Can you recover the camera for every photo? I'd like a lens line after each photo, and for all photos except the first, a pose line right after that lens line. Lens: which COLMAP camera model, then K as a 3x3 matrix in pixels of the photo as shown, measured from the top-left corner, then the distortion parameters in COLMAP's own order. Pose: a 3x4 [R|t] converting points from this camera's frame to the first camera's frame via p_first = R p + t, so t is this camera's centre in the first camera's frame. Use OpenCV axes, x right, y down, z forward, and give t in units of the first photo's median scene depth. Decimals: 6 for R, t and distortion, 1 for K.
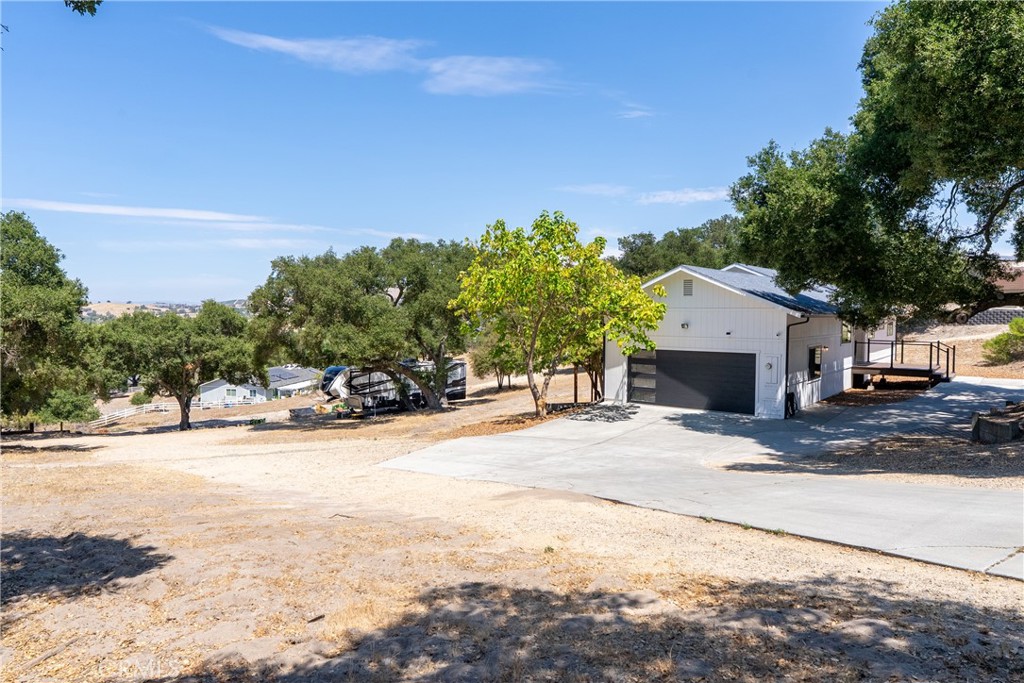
lens RADIAL K [[683.9, 0, 508.0], [0, 683.9, 342.8], [0, 0, 1]] dist [0.009857, 0.006254]
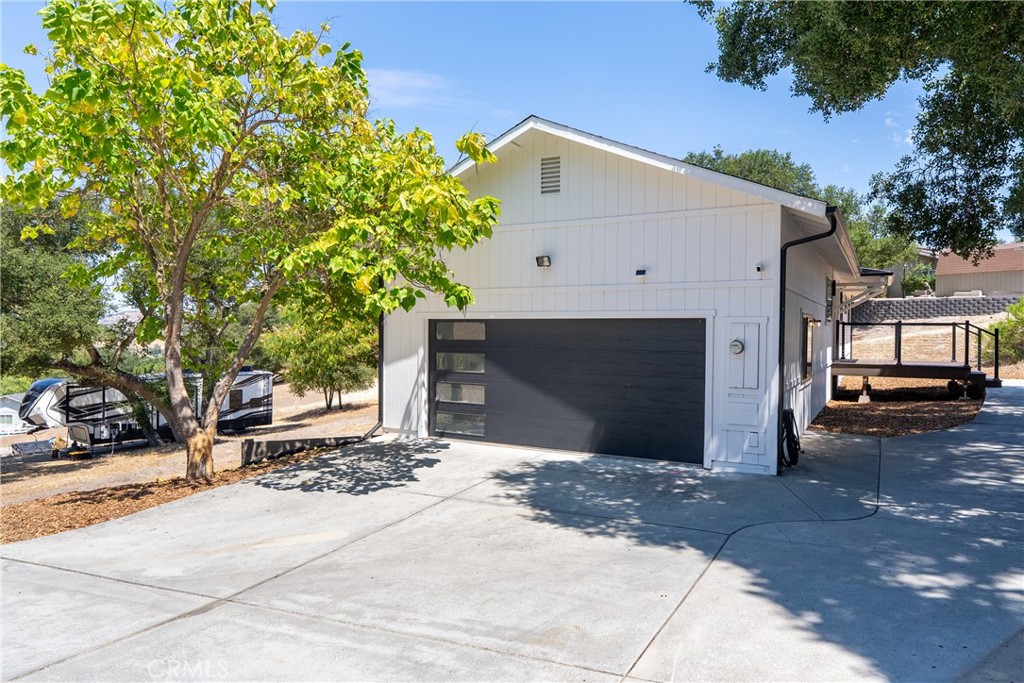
lens RADIAL K [[693.2, 0, 515.0], [0, 693.2, 339.6], [0, 0, 1]] dist [-0.001345, 0.003345]
pose [[0.987213, 0.001605, 0.159398, 0.083500], [0.003425, 0.999505, -0.031277, 0.019609], [-0.159369, 0.031423, 0.986719, 0.280232]]
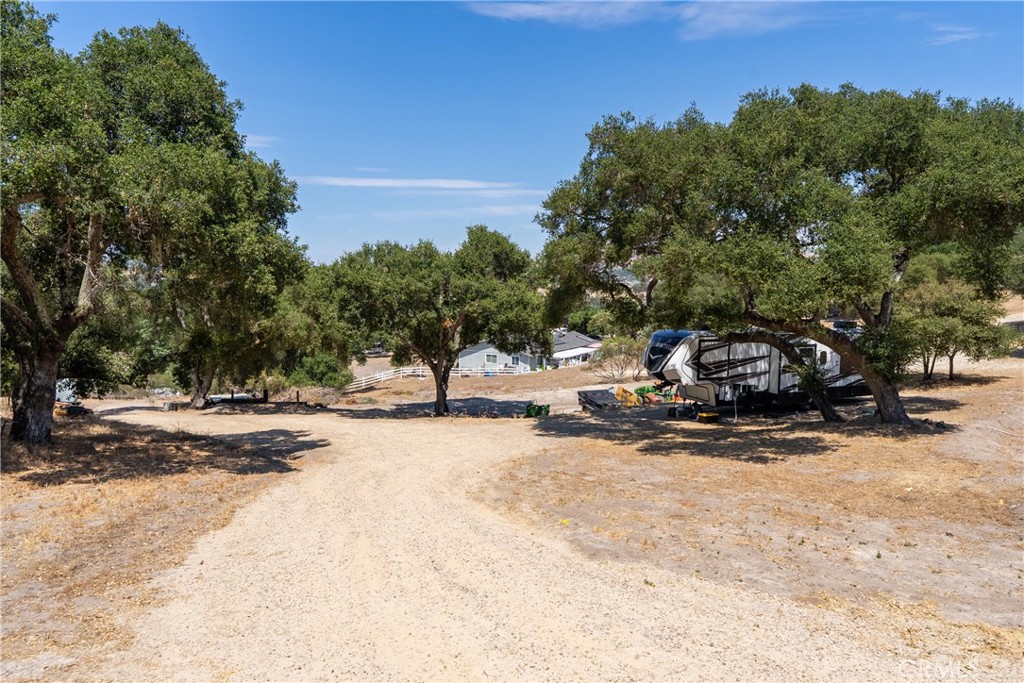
lens RADIAL K [[693.2, 0, 506.9], [0, 693.2, 342.4], [0, 0, 1]] dist [-0.001345, 0.003345]
pose [[0.938501, 0.038935, -0.343075, -0.180887], [-0.023710, 0.998543, 0.048464, 0.019354], [0.344463, -0.037349, 0.938057, 0.390977]]
